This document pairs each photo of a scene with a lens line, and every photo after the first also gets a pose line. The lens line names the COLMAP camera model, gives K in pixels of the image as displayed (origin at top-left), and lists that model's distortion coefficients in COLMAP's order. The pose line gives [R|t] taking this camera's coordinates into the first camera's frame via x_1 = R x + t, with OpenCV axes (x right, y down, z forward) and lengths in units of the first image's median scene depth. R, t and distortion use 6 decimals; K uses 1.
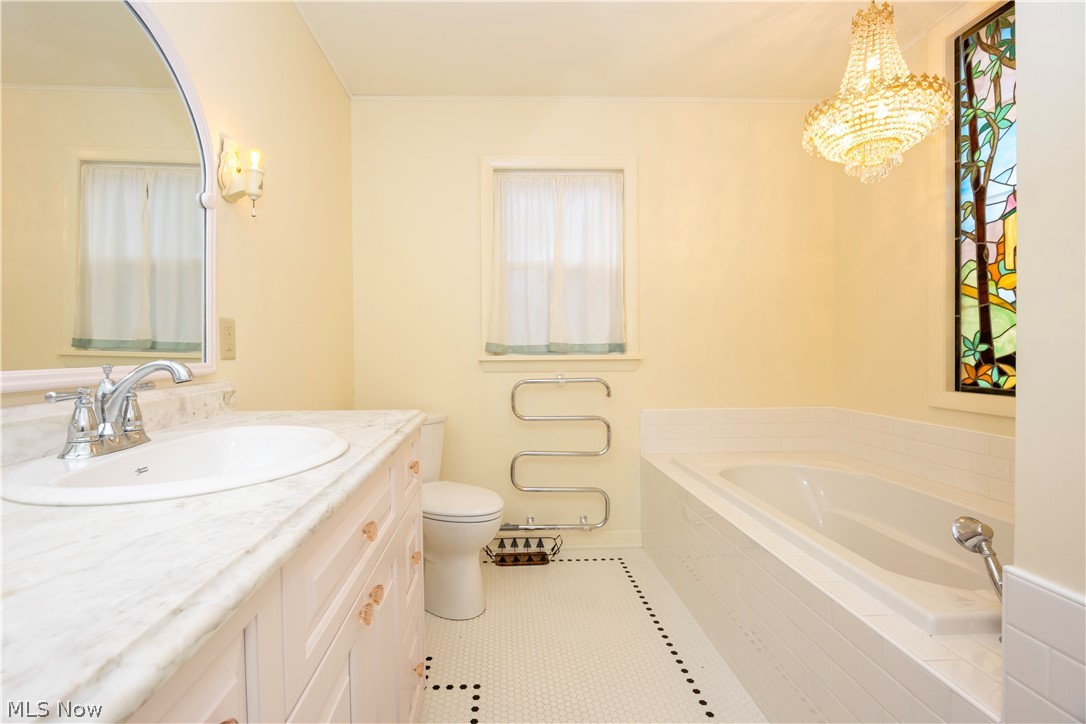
lens RADIAL K [[499.0, 0, 504.4], [0, 499.0, 373.7], [0, 0, 1]] dist [-0.017126, 0.000433]
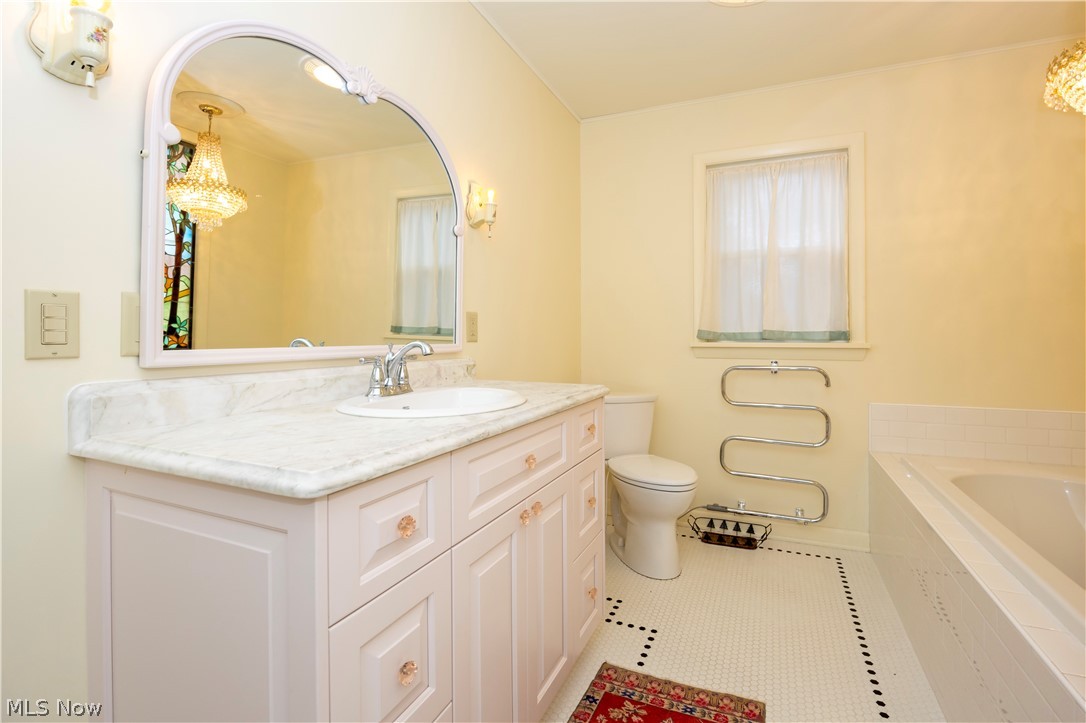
lens RADIAL K [[498.2, 0, 543.0], [0, 498.2, 361.5], [0, 0, 1]] dist [-0.014989, -0.000282]
pose [[0.904417, 0.029369, -0.425638, 0.160452], [-0.027805, 0.999564, 0.009890, 0.005023], [0.425743, 0.002890, 0.904840, -0.128157]]
